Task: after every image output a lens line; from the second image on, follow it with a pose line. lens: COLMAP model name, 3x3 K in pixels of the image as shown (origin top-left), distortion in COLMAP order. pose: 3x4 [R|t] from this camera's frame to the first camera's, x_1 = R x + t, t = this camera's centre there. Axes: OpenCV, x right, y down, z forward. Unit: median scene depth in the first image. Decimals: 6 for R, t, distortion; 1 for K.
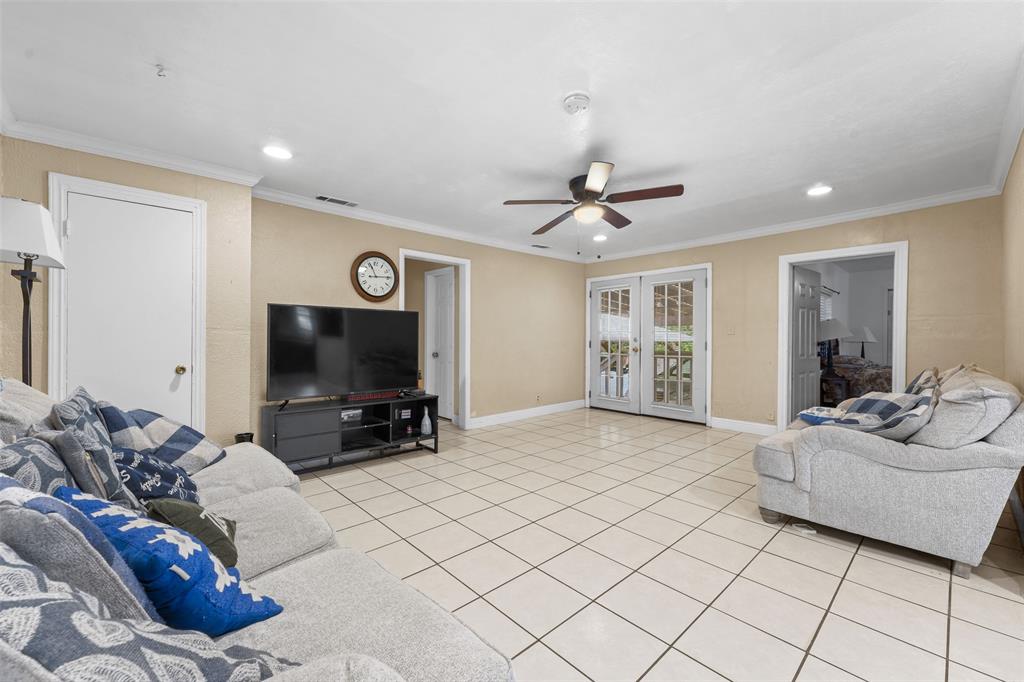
lens RADIAL K [[412.0, 0, 508.2], [0, 412.0, 335.3], [0, 0, 1]] dist [0.008007, -0.000795]
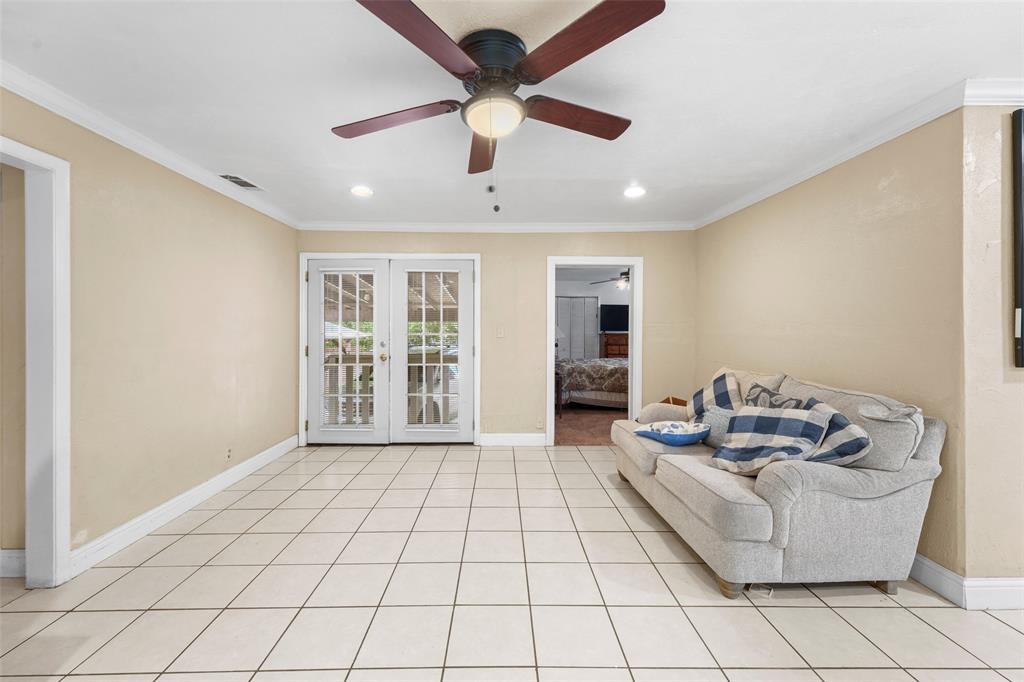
lens RADIAL K [[412.0, 0, 508.2], [0, 412.0, 335.3], [0, 0, 1]] dist [0.008007, -0.000795]
pose [[0.667776, -0.009975, 0.744295, -0.123282], [-0.004087, 0.999846, 0.017066, -0.026063], [-0.744351, -0.014438, 0.667633, 0.459332]]
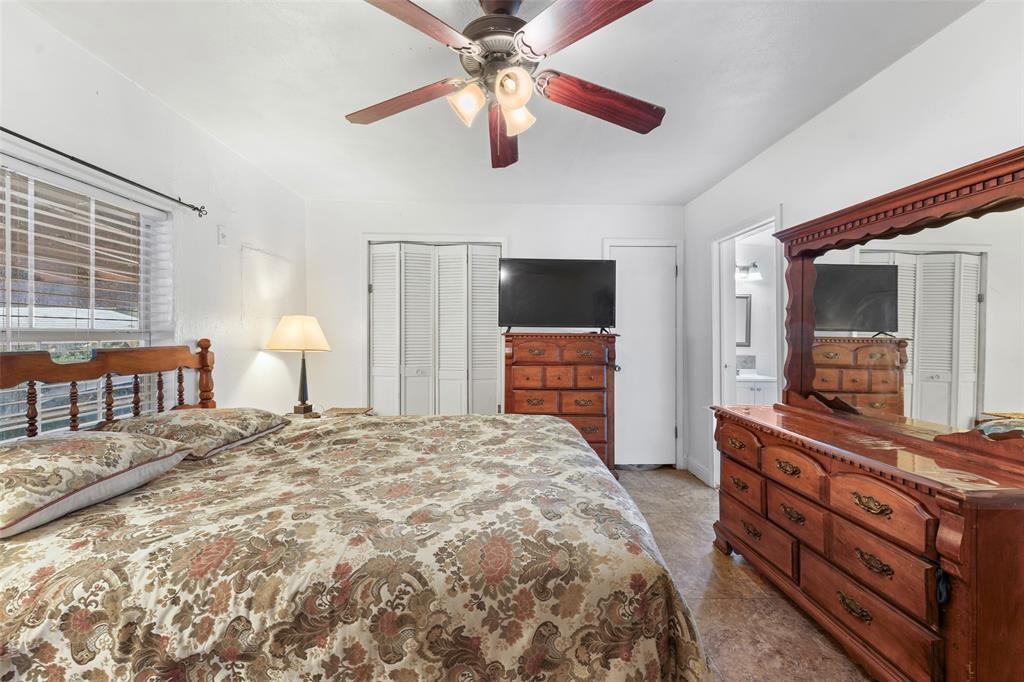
lens RADIAL K [[405.9, 0, 510.9], [0, 405.9, 330.1], [0, 0, 1]] dist [0.005117, -0.000370]
pose [[0.658373, -0.004599, 0.752678, 1.129302], [-0.006200, 0.999914, 0.011533, -0.017352], [-0.752667, -0.012260, 0.658288, 0.952361]]
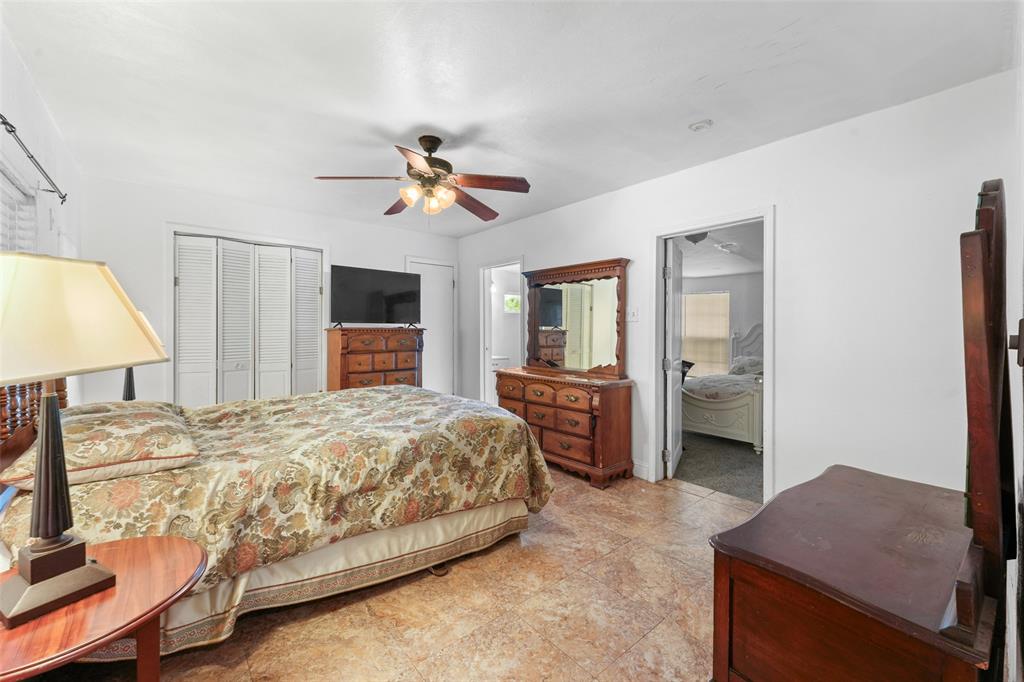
lens RADIAL K [[405.9, 0, 510.9], [0, 405.9, 330.1], [0, 0, 1]] dist [0.005117, -0.000370]
pose [[0.037745, -0.014109, 0.999188, 0.791991], [-0.012878, 0.999810, 0.014604, -0.016425], [-0.999204, -0.013419, 0.037556, 1.036348]]
